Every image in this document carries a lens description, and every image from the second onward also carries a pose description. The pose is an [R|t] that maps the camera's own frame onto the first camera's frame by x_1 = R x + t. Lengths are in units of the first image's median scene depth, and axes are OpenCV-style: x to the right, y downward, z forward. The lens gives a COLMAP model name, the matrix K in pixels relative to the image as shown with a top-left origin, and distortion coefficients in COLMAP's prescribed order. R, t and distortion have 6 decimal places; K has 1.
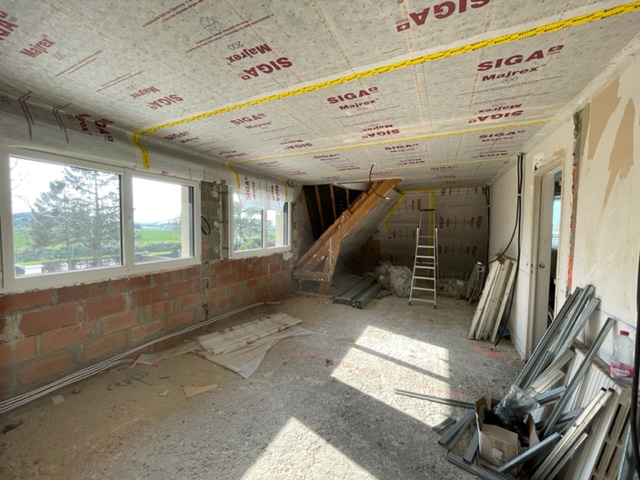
lens RADIAL K [[258.5, 0, 321.4], [0, 258.5, 242.2], [0, 0, 1]] dist [-0.001617, 0.000142]
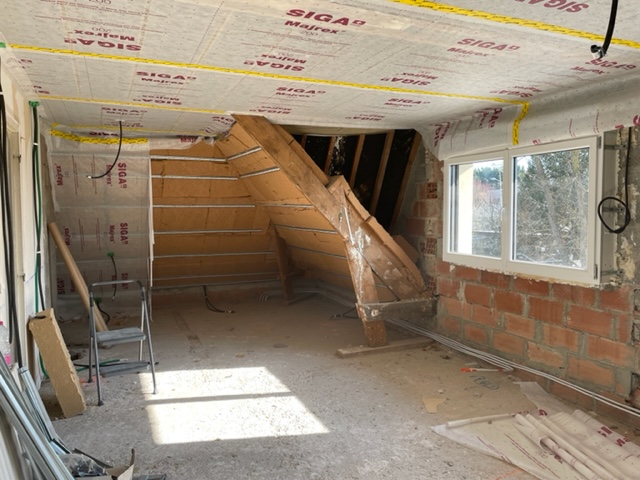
lens RADIAL K [[481.8, 0, 321.3], [0, 481.8, 238.5], [0, 0, 1]] dist [0.039186, -0.002924]
pose [[-0.655033, 0.037245, -0.754682, 1.131294], [-0.049174, 0.994566, 0.091765, -0.130129], [0.753999, 0.097219, -0.649642, 1.994461]]
